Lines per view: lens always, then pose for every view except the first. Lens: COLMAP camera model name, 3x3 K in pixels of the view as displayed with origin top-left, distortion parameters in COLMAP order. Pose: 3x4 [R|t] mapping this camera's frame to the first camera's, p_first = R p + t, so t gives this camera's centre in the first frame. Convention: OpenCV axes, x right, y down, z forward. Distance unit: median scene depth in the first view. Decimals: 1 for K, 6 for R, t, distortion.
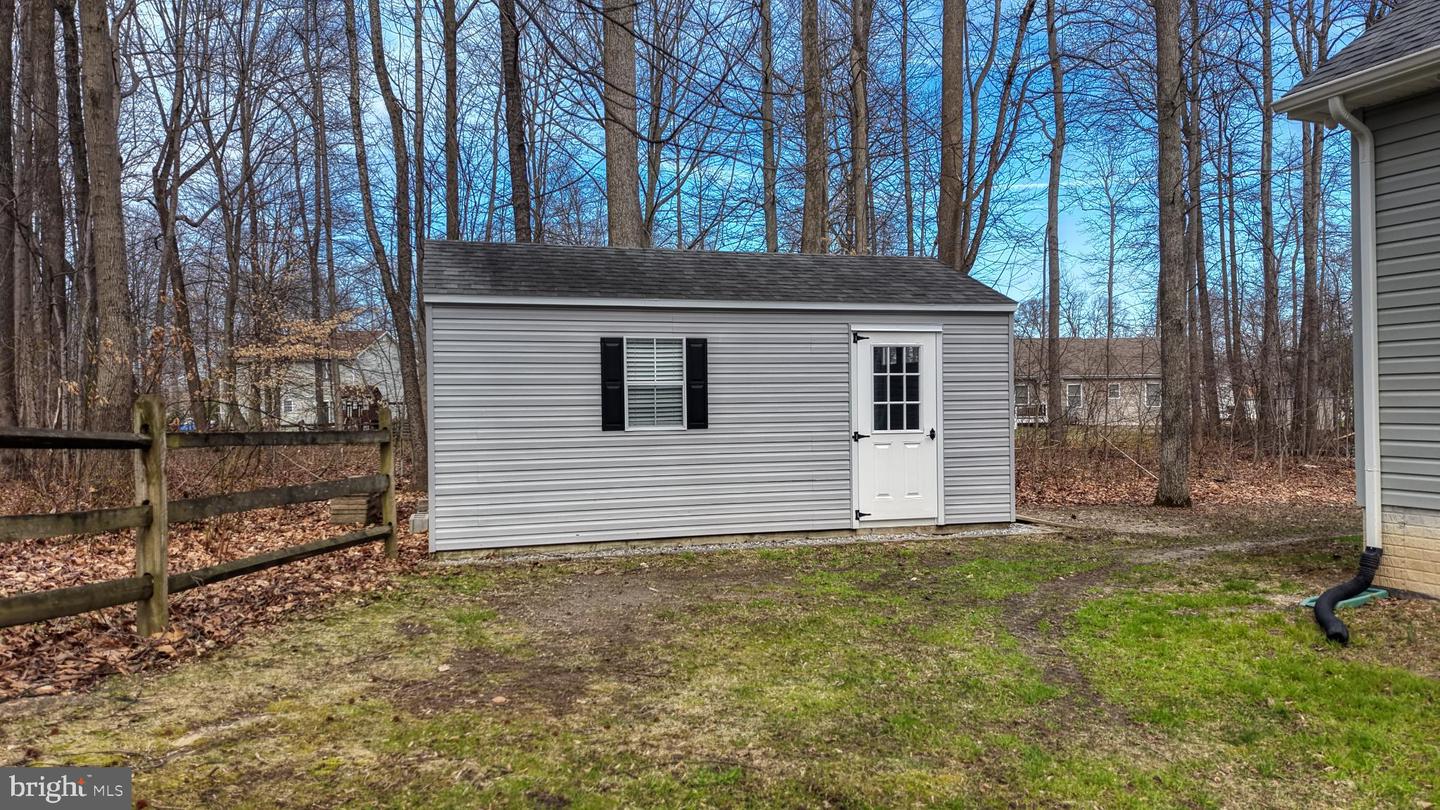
lens RADIAL K [[965.4, 0, 720.0], [0, 965.4, 405.0], [0, 0, 1]] dist [0.025348, -0.029963]
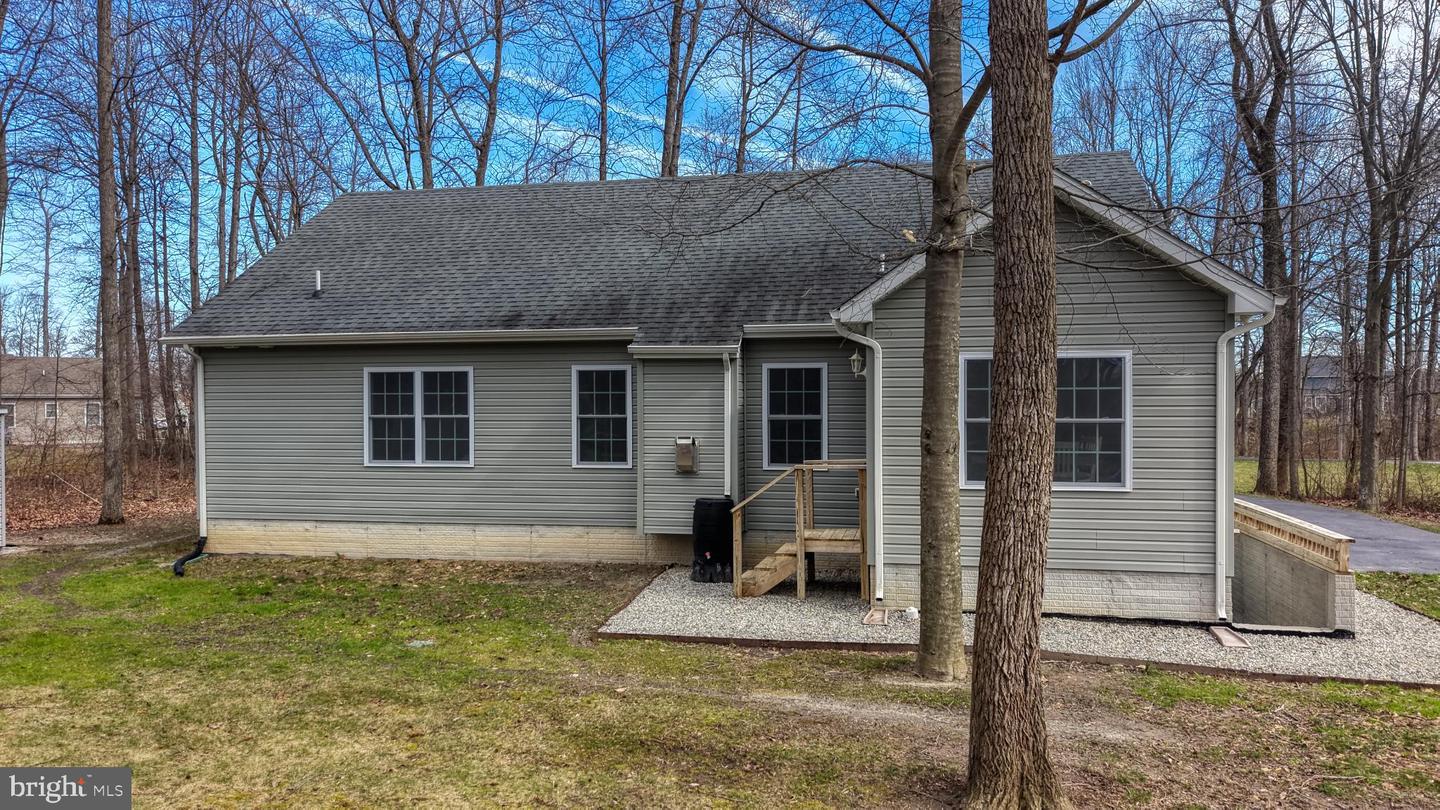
lens RADIAL K [[965.4, 0, 720.0], [0, 965.4, 405.0], [0, 0, 1]] dist [0.025348, -0.029963]
pose [[0.544033, 0.000050, 0.839064, -0.399359], [0.001136, 0.999999, -0.000796, -0.109498], [-0.839063, 0.001386, 0.544032, -0.861877]]
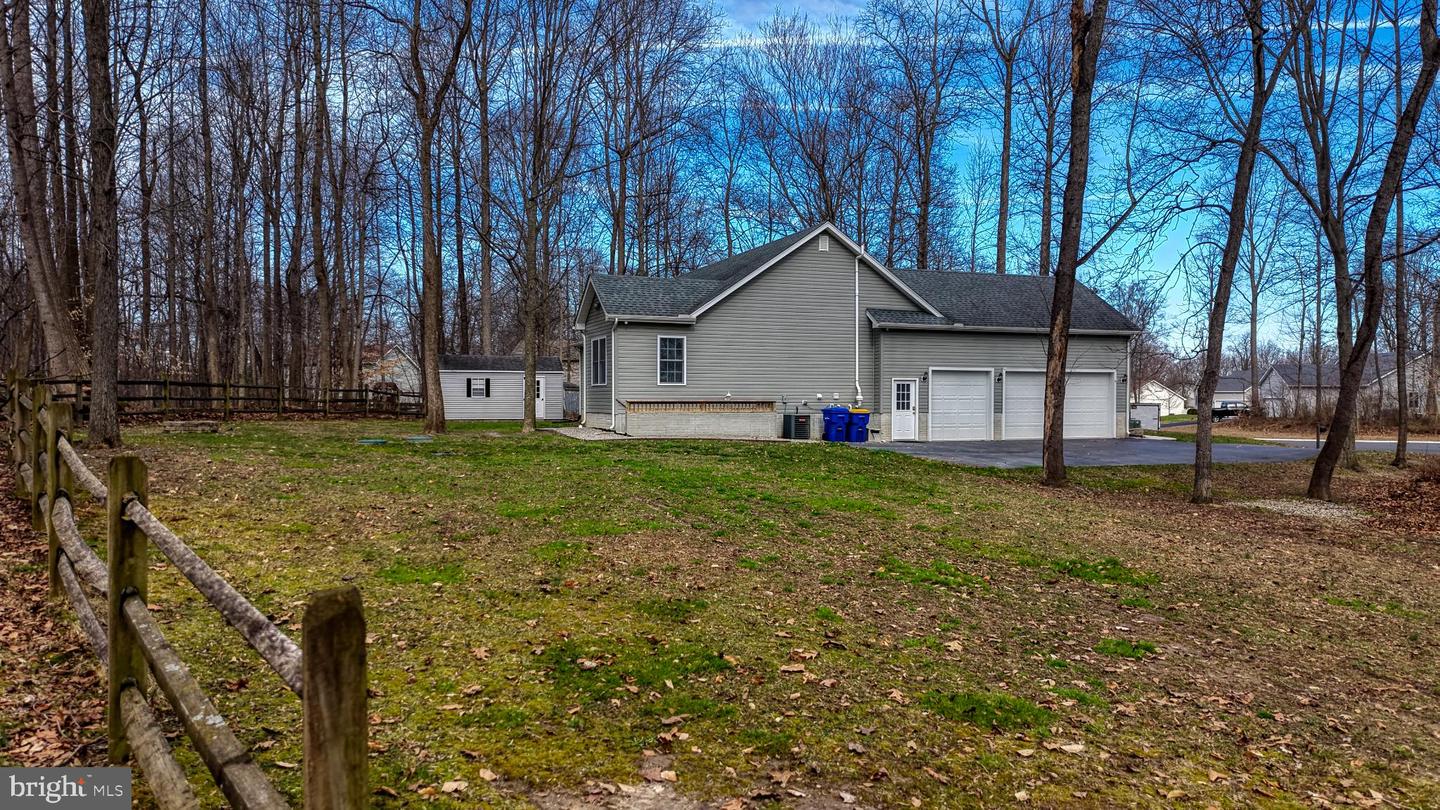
lens RADIAL K [[966.3, 0, 713.5], [0, 966.3, 405.3], [0, 0, 1]] dist [0.046101, -0.056011]
pose [[0.999861, 0.013623, -0.009663, 1.122905], [-0.013610, 0.999906, 0.001358, 0.042492], [0.009680, -0.001227, 0.999952, -3.738209]]
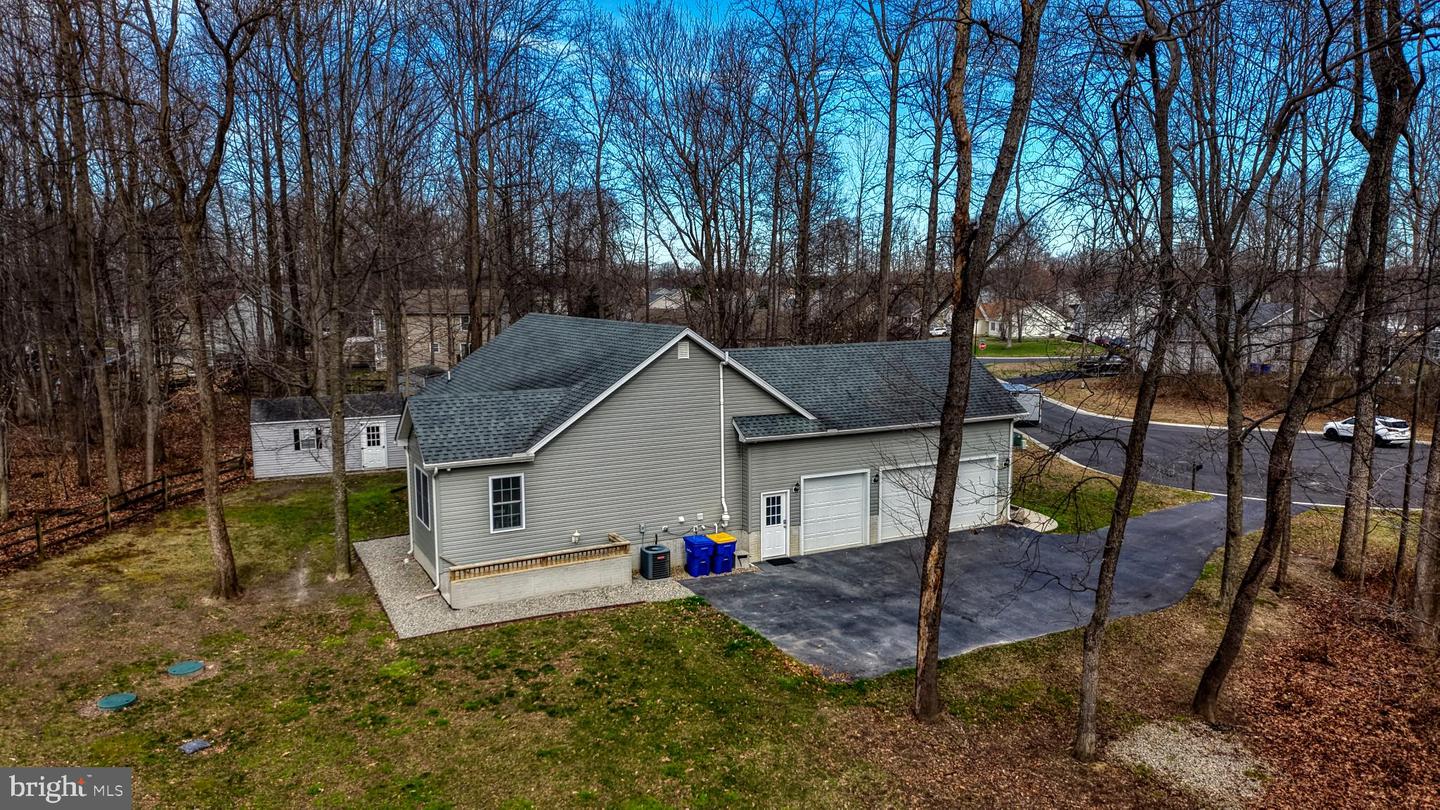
lens RADIAL K [[949.2, 0, 730.6], [0, 949.2, 408.3], [0, 0, 1]] dist [0.054012, -0.002730]
pose [[0.993888, -0.008368, 0.110080, 1.284124], [-0.006486, 0.990974, 0.133896, -0.711913], [-0.110206, -0.133792, 0.984863, -3.282195]]
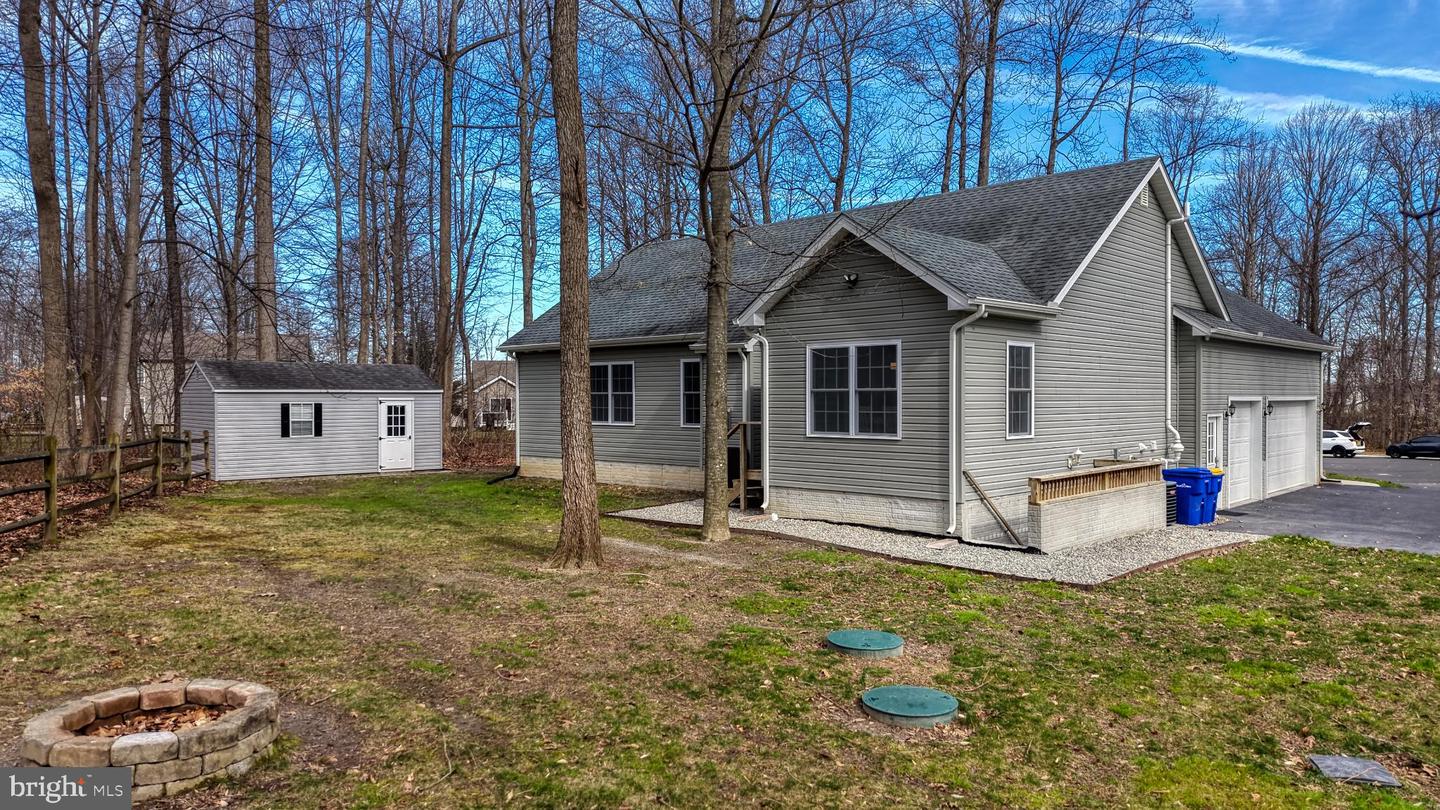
lens RADIAL K [[965.4, 0, 720.0], [0, 965.4, 405.0], [0, 0, 1]] dist [0.025348, -0.029963]
pose [[0.903840, 0.005687, 0.427832, -0.160971], [-0.006451, 0.999979, 0.000337, -0.068745], [-0.427821, -0.003065, 0.903858, -1.869953]]
